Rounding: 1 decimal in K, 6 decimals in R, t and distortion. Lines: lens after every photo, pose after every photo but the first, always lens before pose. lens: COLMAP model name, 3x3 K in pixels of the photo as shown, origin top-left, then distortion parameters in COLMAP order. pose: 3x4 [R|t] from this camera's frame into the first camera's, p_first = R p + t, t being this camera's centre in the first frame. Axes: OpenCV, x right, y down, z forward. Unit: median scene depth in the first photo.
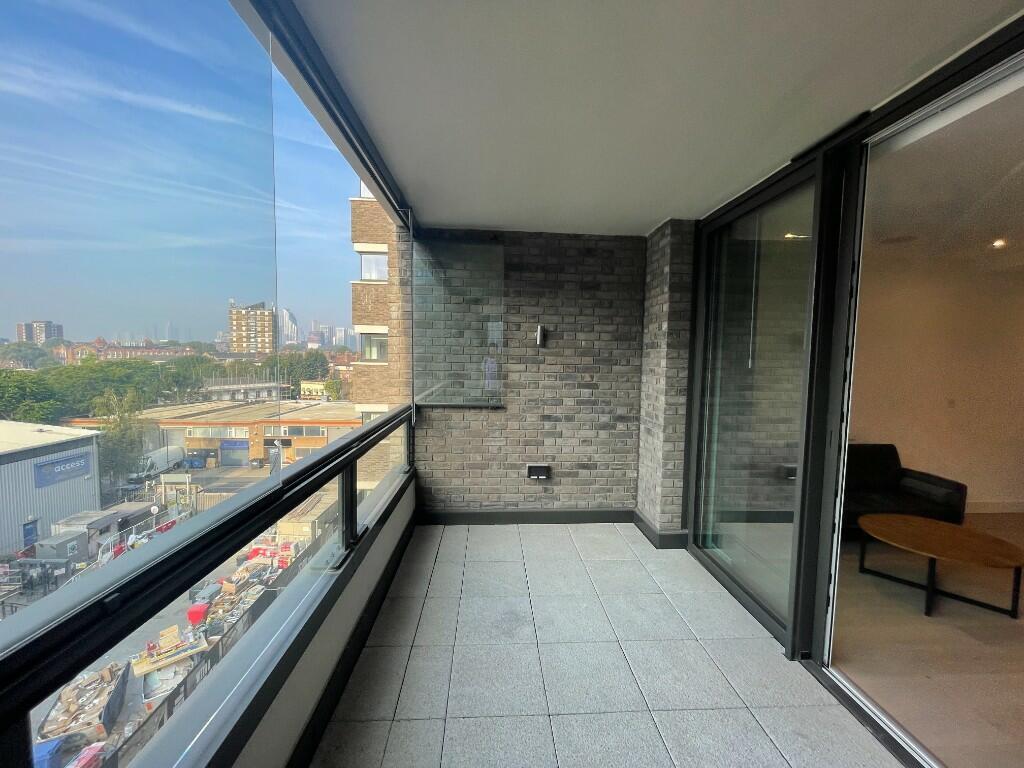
lens RADIAL K [[411.7, 0, 512.4], [0, 411.7, 380.7], [0, 0, 1]] dist [-0.004230, 0.000753]
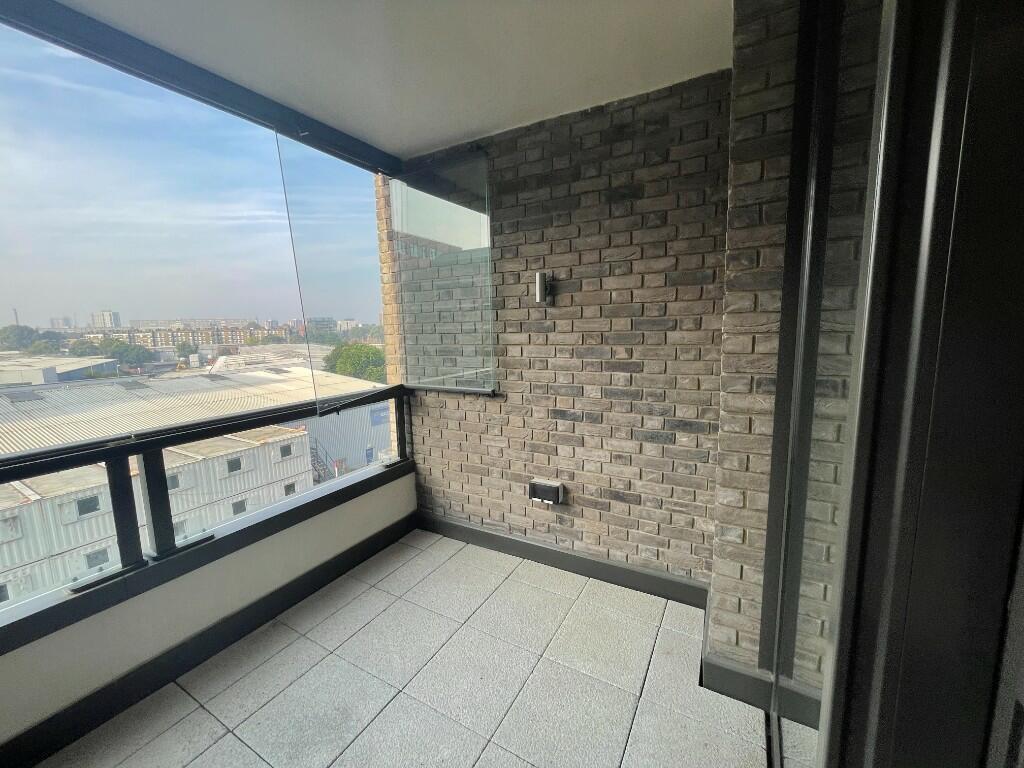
lens RADIAL K [[411.7, 0, 514.5], [0, 411.7, 381.0], [0, 0, 1]] dist [-0.004230, 0.000753]
pose [[0.839048, 0.035326, -0.542909, 0.379294], [0.004418, 0.997414, 0.071728, -0.010393], [0.544039, -0.062582, 0.836723, 0.416988]]
